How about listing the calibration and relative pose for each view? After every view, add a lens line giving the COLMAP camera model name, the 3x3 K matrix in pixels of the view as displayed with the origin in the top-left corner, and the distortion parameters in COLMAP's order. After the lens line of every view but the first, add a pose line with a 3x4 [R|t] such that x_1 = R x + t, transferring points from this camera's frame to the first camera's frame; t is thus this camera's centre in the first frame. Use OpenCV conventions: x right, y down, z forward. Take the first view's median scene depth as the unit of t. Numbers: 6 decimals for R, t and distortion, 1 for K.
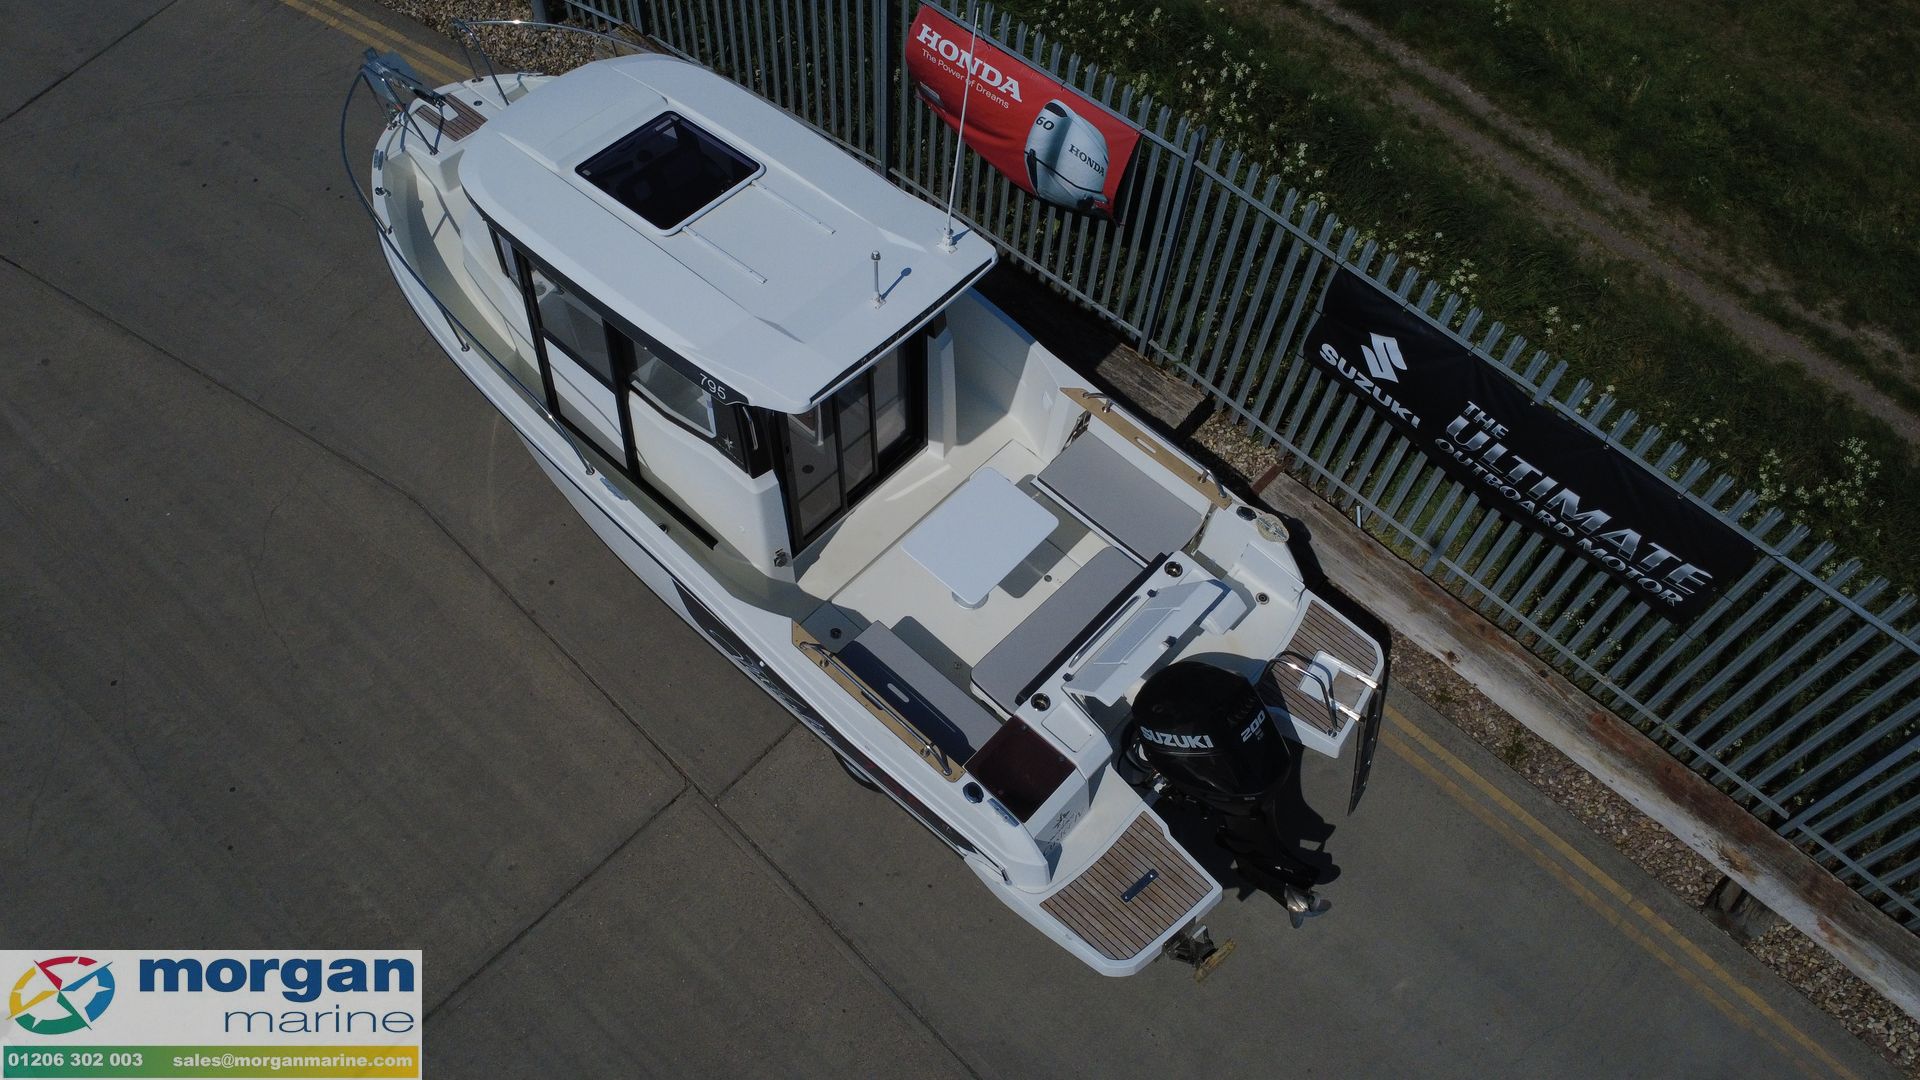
lens RADIAL K [[1394.1, 0, 957.8], [0, 1394.1, 544.4], [0, 0, 1]] dist [0.000393, 0.001582]
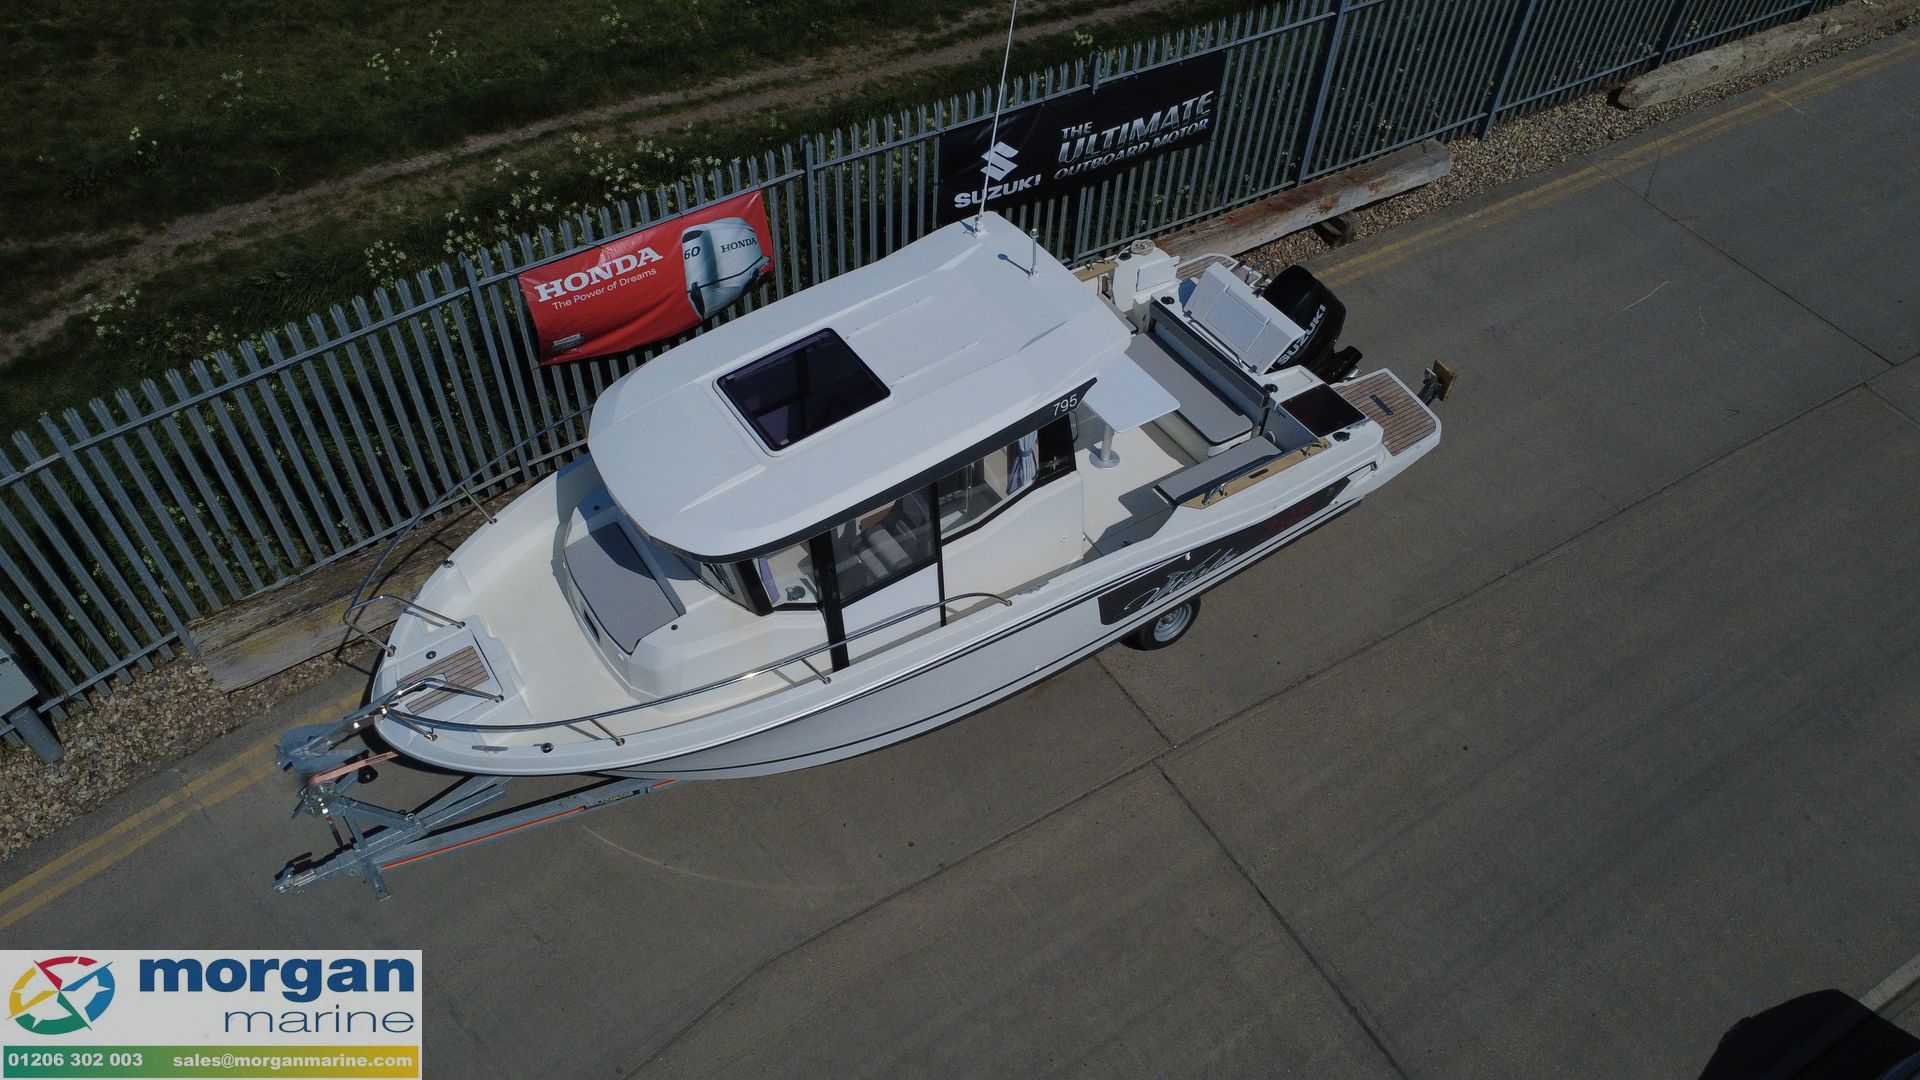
lens RADIAL K [[1394.1, 0, 957.8], [0, 1394.1, 544.4], [0, 0, 1]] dist [0.000393, 0.001582]
pose [[0.256737, -0.751337, 0.607930, -0.784684], [0.807934, 0.512047, 0.291634, -0.367835], [-0.530404, 0.416294, 0.738492, 0.199603]]
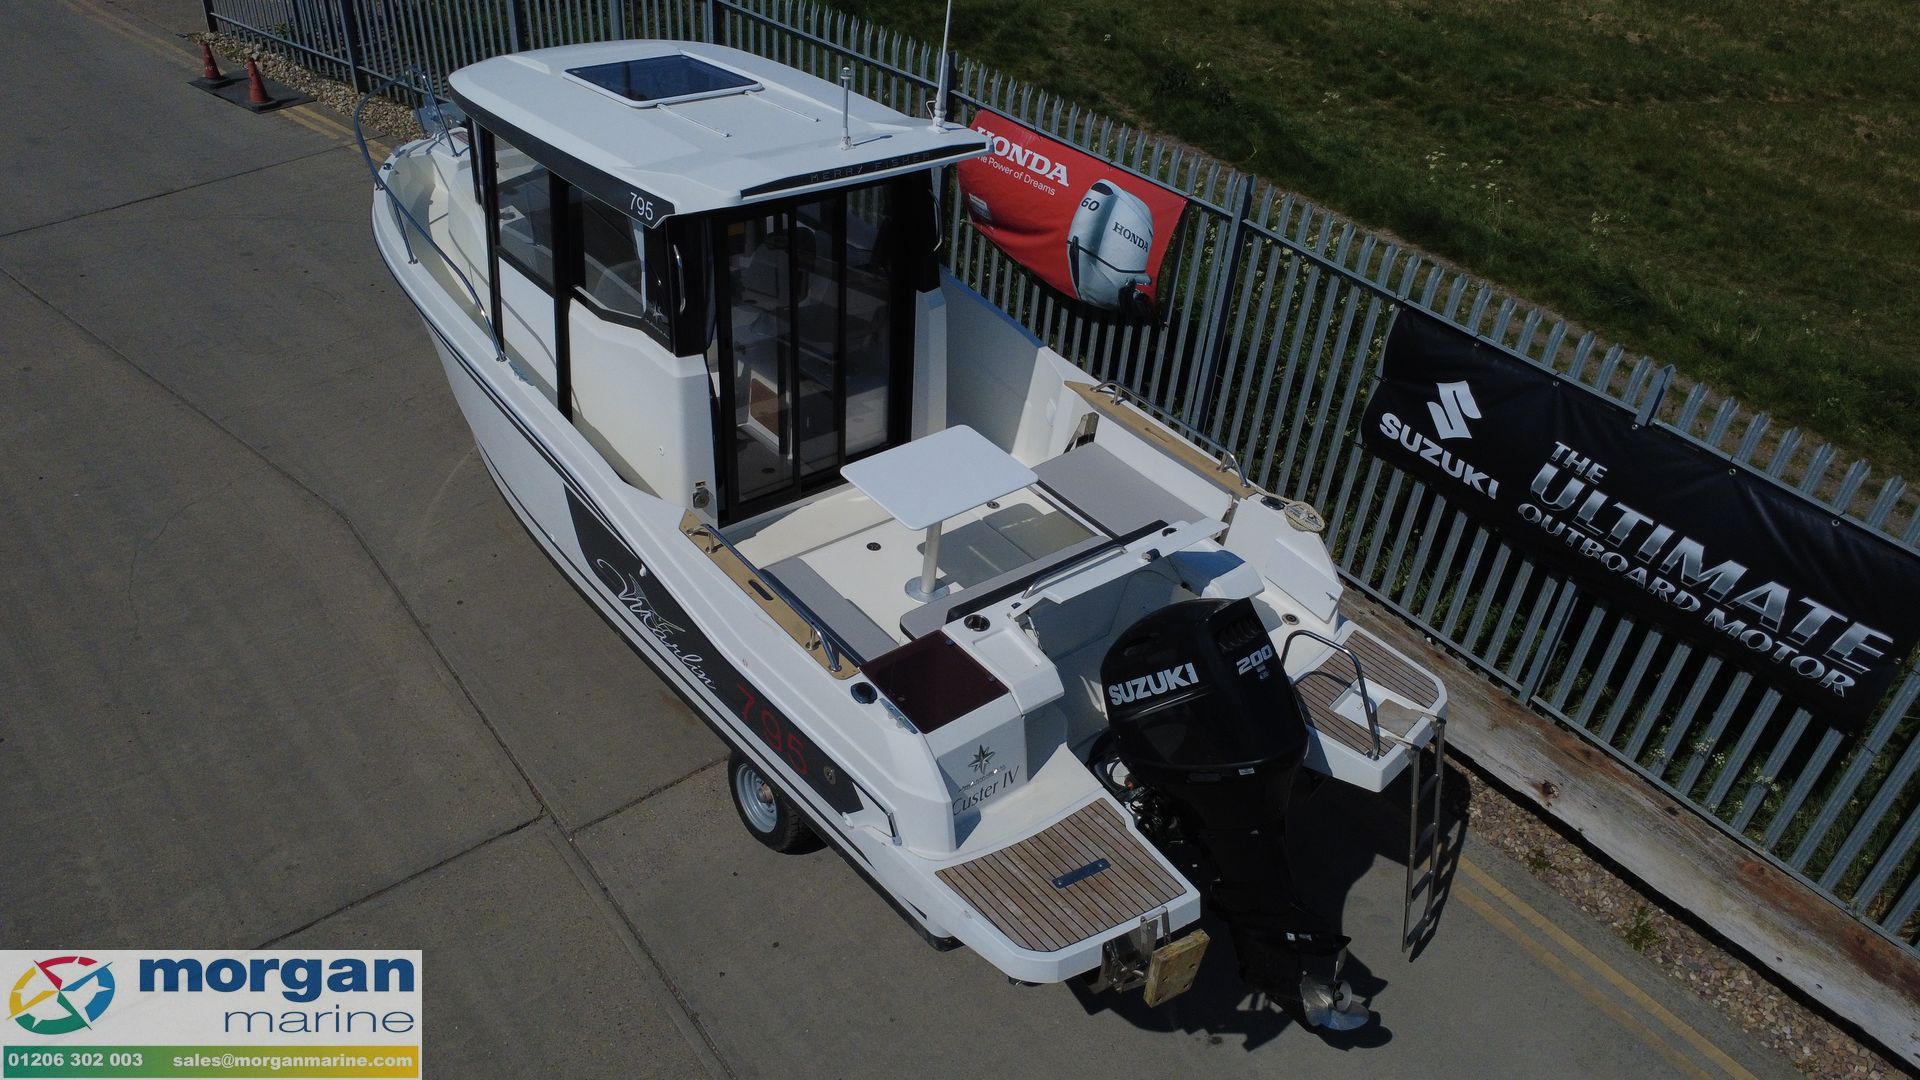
lens RADIAL K [[1390.4, 0, 962.0], [0, 1390.4, 547.0], [0, 0, 1]] dist [0.004142, -0.001743]
pose [[0.989913, 0.103074, -0.097203, 0.100993], [-0.132394, 0.917262, -0.375635, 0.302292], [0.050443, 0.384715, 0.921656, 0.238390]]
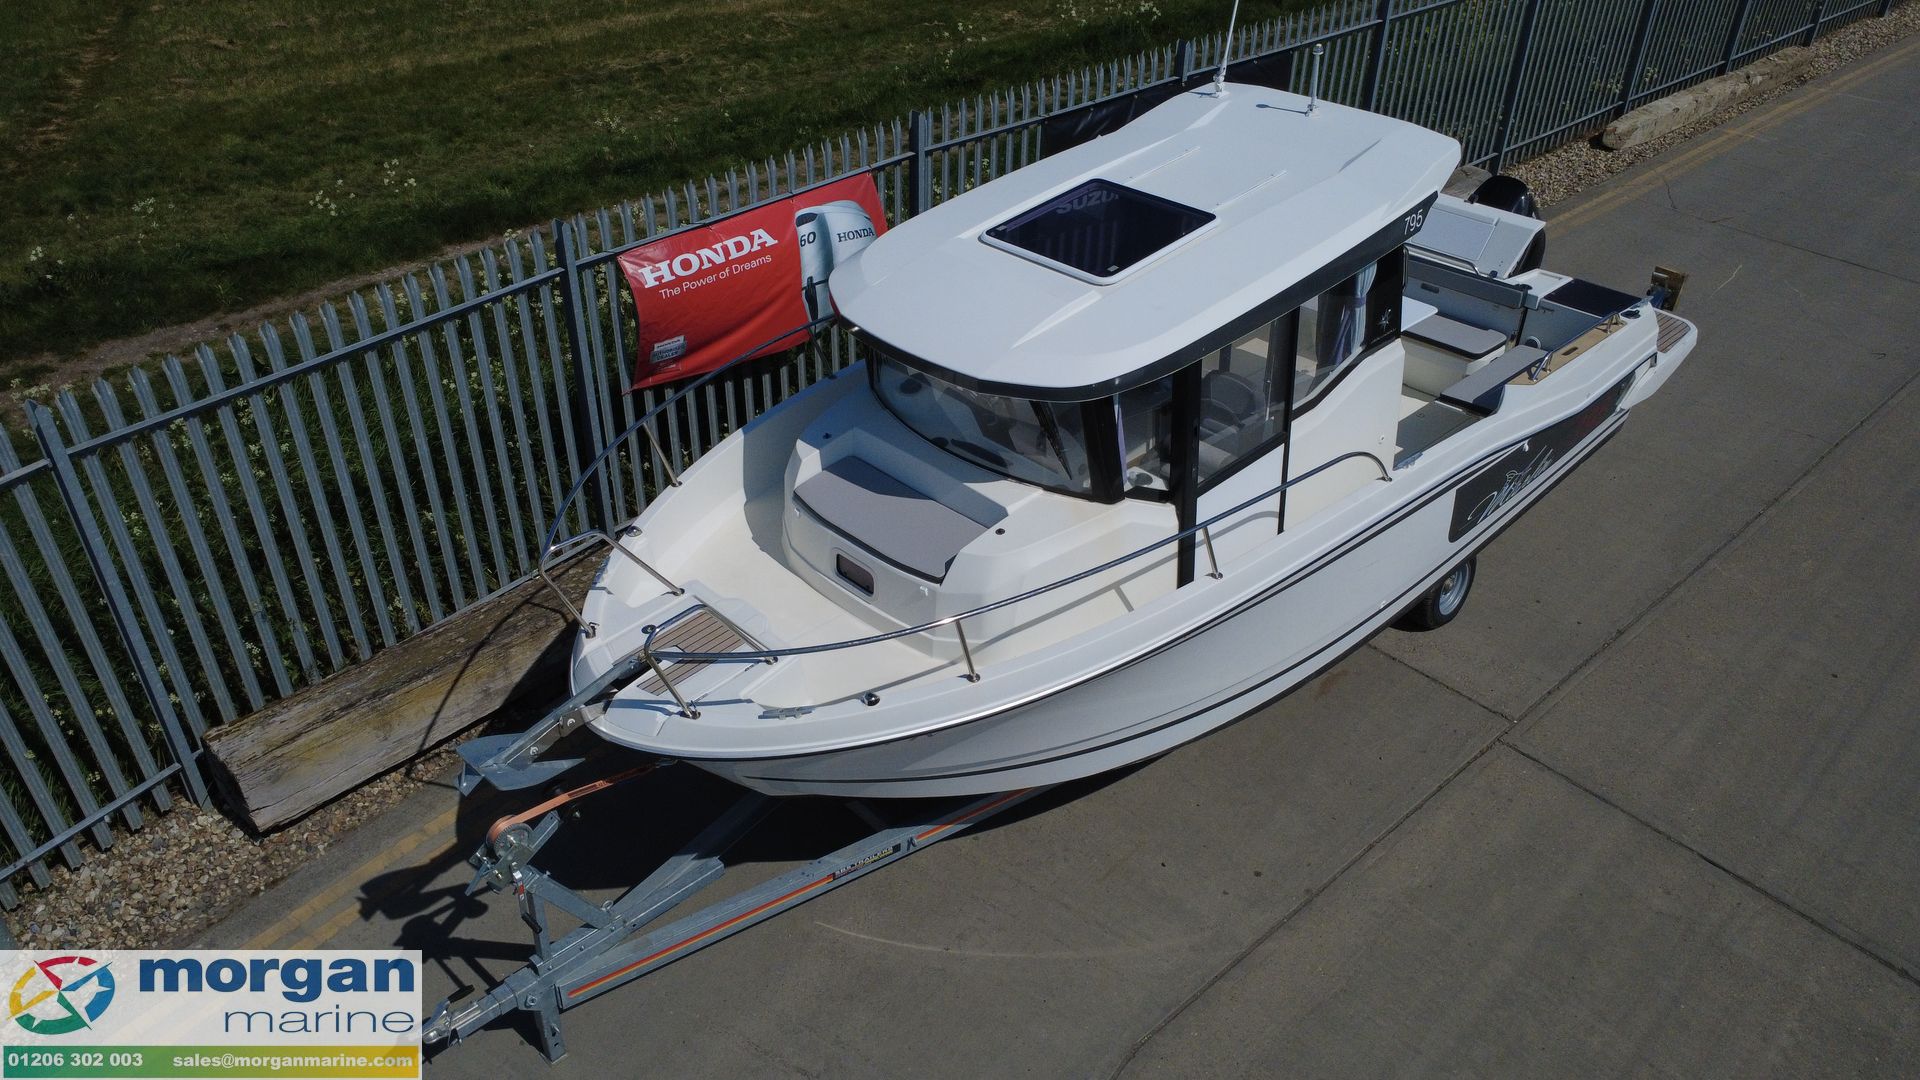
lens RADIAL K [[1394.1, 0, 957.8], [0, 1394.1, 544.4], [0, 0, 1]] dist [0.000393, 0.001582]
pose [[0.064903, -0.607148, 0.791934, -0.842965], [0.839711, 0.462000, 0.285380, -0.424209], [-0.539142, 0.646473, 0.539814, 0.643214]]
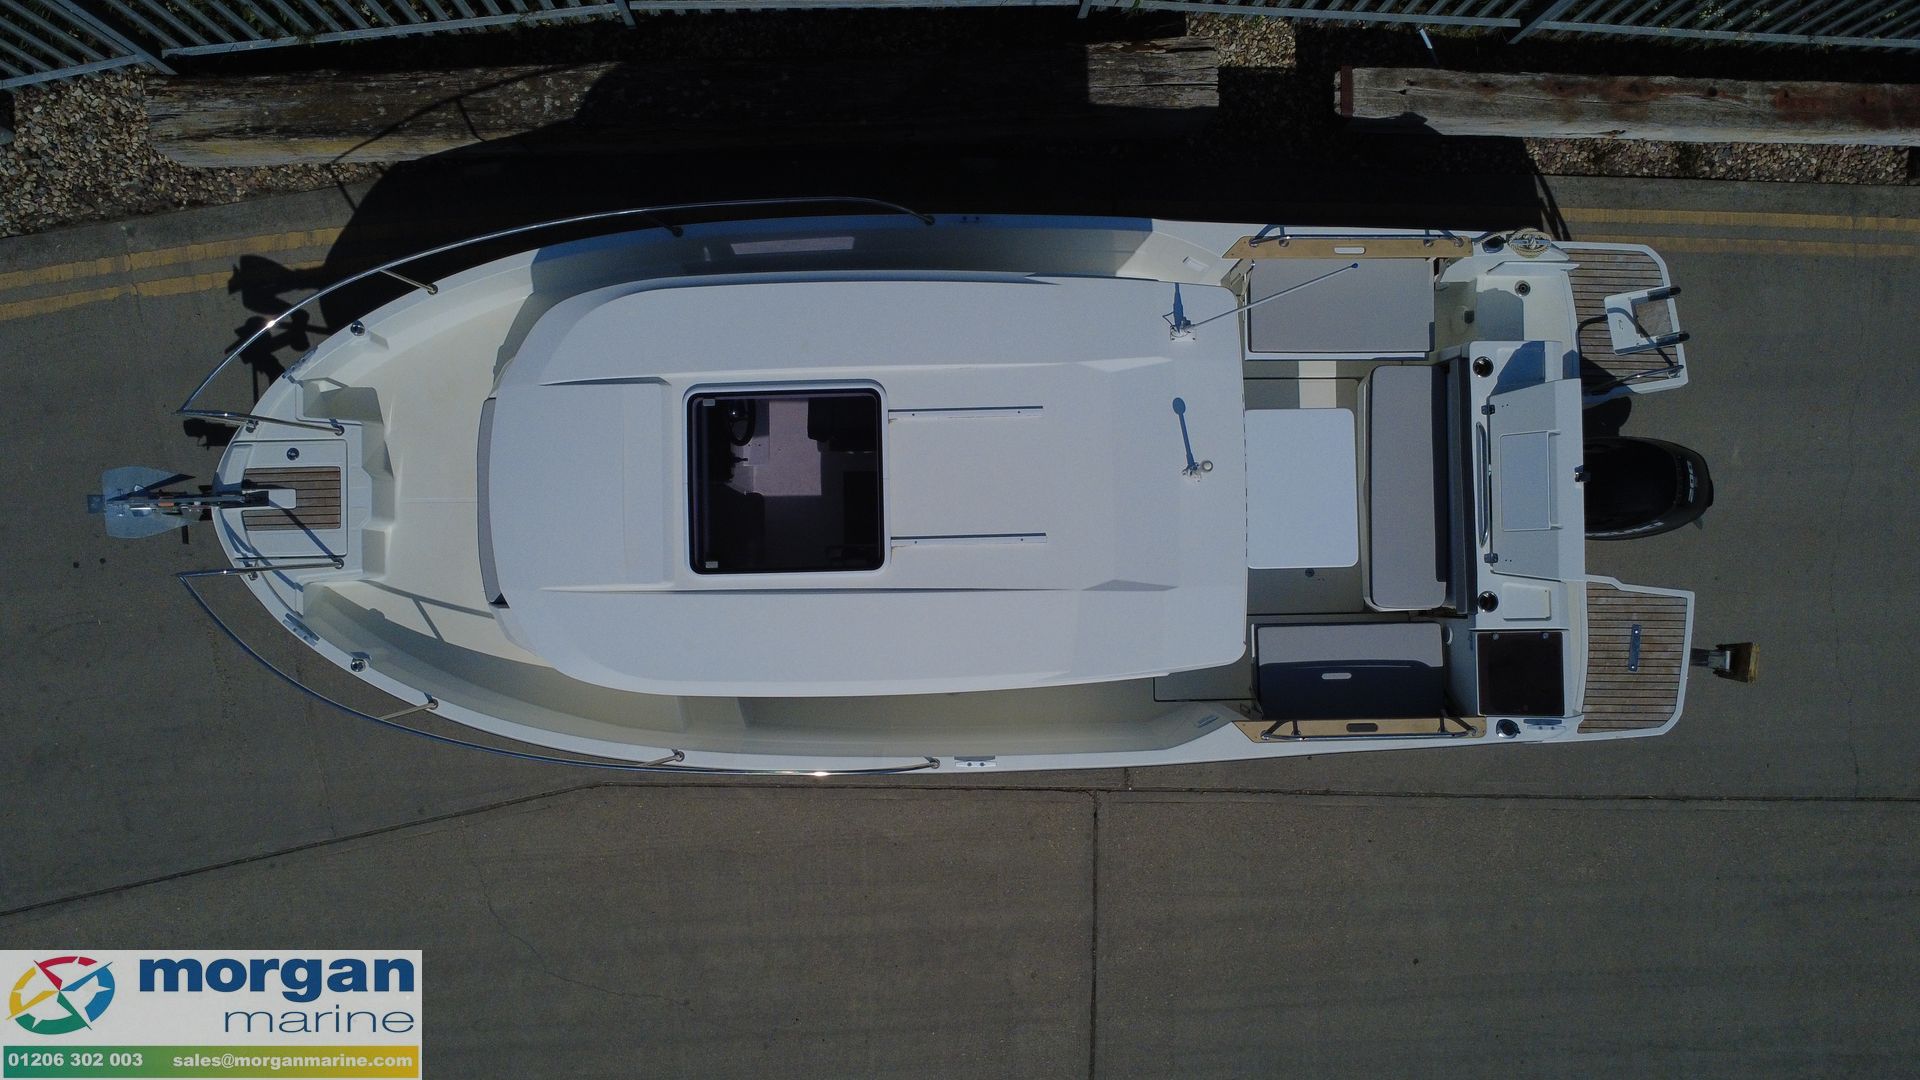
lens RADIAL K [[1394.1, 0, 957.8], [0, 1394.1, 544.4], [0, 0, 1]] dist [0.000393, 0.001582]
pose [[0.733236, -0.679963, -0.004020, -0.142949], [0.566468, 0.607558, 0.556765, -0.527611], [-0.376137, -0.410517, 0.830660, 0.313595]]
